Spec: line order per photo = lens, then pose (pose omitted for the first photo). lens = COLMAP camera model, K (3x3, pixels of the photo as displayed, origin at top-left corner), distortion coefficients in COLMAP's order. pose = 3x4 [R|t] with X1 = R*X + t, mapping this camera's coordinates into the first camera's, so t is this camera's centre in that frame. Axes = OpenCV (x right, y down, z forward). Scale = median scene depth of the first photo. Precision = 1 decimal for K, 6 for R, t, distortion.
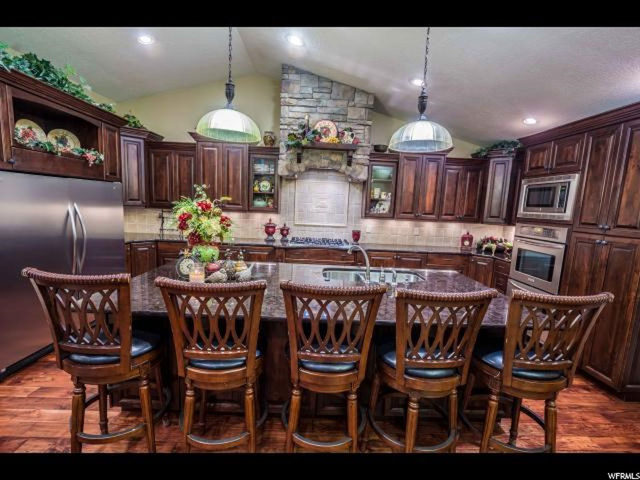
lens RADIAL K [[290.7, 0, 320.0], [0, 290.7, 240.0], [0, 0, 1]] dist [-0.000170, 0.000029]
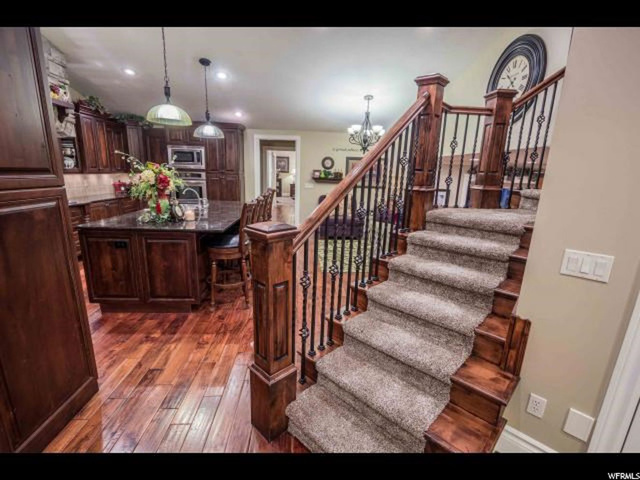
lens RADIAL K [[290.7, 0, 320.0], [0, 290.7, 240.0], [0, 0, 1]] dist [-0.000170, 0.000029]
pose [[-0.012319, -0.279952, 0.959935, -0.924289], [0.091120, 0.955699, 0.279886, -0.059879], [-0.995764, 0.090917, 0.013736, 0.111487]]
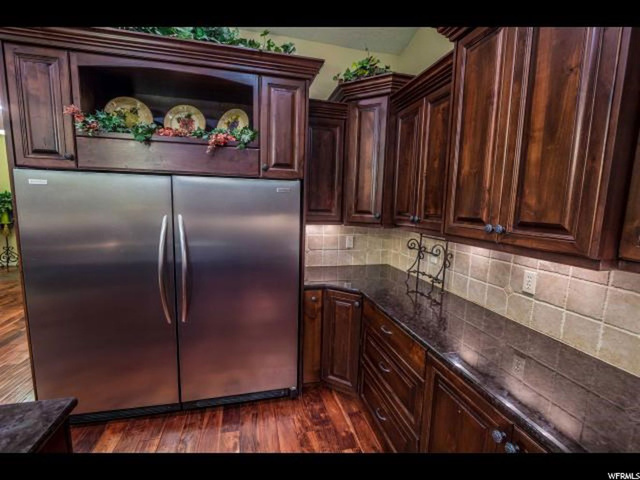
lens RADIAL K [[295.8, 0, 320.0], [0, 295.8, 240.0], [0, 0, 1]] dist [-0.001176, -0.000216]
pose [[0.214057, 0.085602, -0.973063, -0.094190], [-0.140764, 0.988459, 0.055991, -0.099990], [0.966626, 0.124987, 0.223636, 0.765381]]
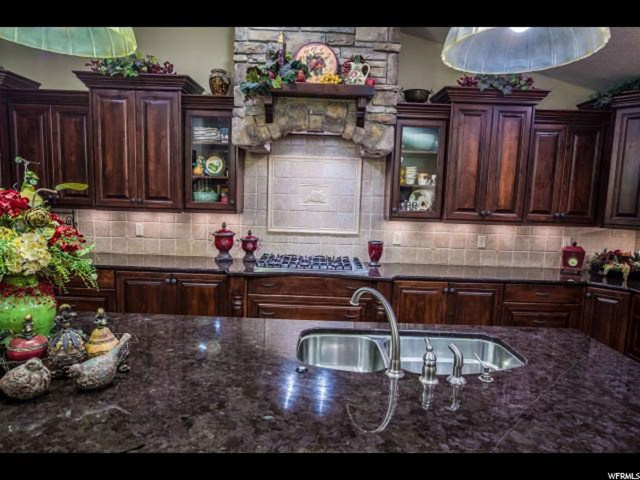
lens RADIAL K [[410.8, 0, 320.0], [0, 410.8, 240.0], [0, 0, 1]] dist [0.012668, 0.000436]
pose [[0.999701, -0.010614, -0.022037, 0.036192], [0.010238, 0.999801, -0.017133, -0.024507], [0.022214, 0.016902, 0.999610, 0.203958]]
